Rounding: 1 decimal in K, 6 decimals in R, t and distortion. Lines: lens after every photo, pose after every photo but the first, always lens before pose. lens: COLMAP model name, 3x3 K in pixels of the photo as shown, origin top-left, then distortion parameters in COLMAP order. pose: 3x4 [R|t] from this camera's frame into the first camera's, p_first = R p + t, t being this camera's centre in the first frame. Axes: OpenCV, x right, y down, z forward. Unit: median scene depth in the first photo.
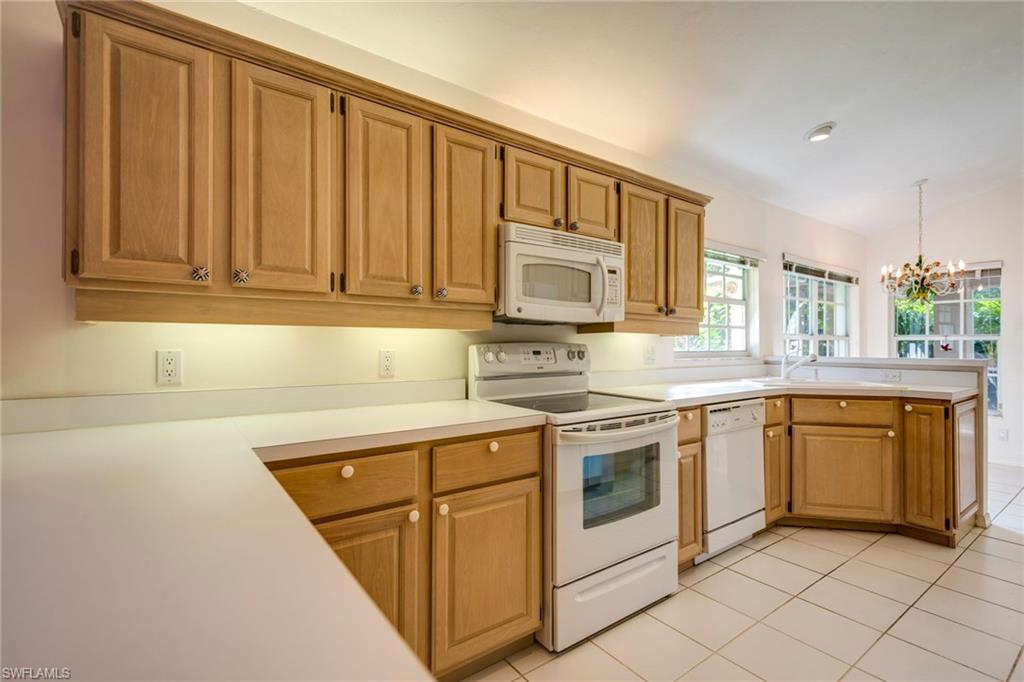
lens RADIAL K [[472.4, 0, 515.7], [0, 472.4, 343.9], [0, 0, 1]] dist [0.022119, -0.000590]
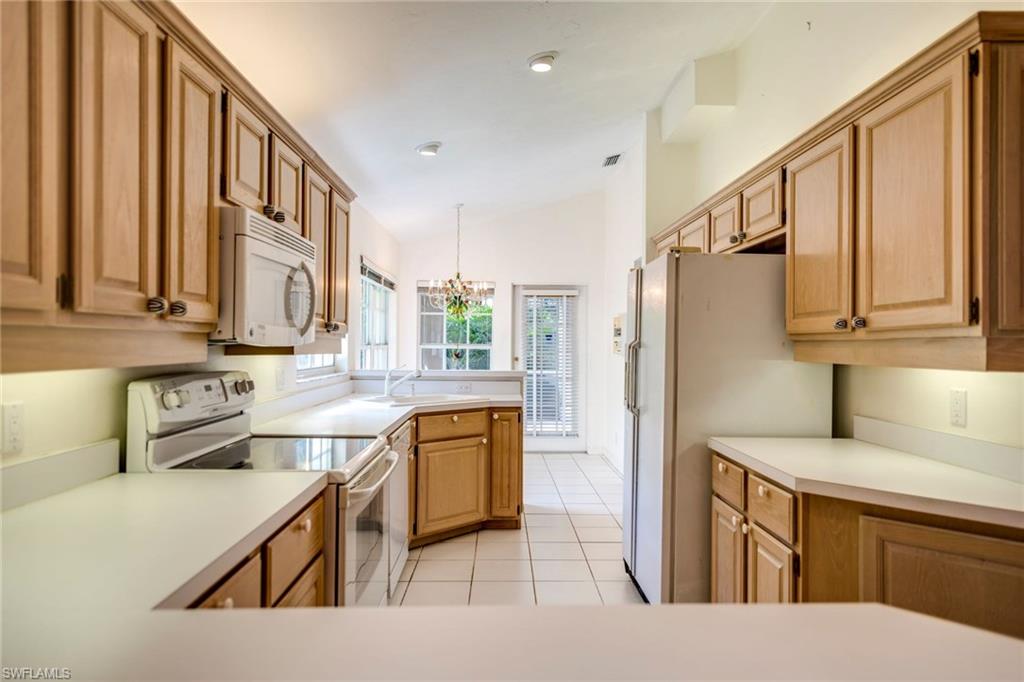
lens RADIAL K [[640.1, 0, 512.8], [0, 640.1, 340.2], [0, 0, 1]] dist [-0.008878, -0.000873]
pose [[0.572598, 0.004058, 0.819826, -0.394011], [-0.005648, 0.999984, -0.001005, -0.044470], [-0.819817, -0.004055, 0.572612, 0.096636]]
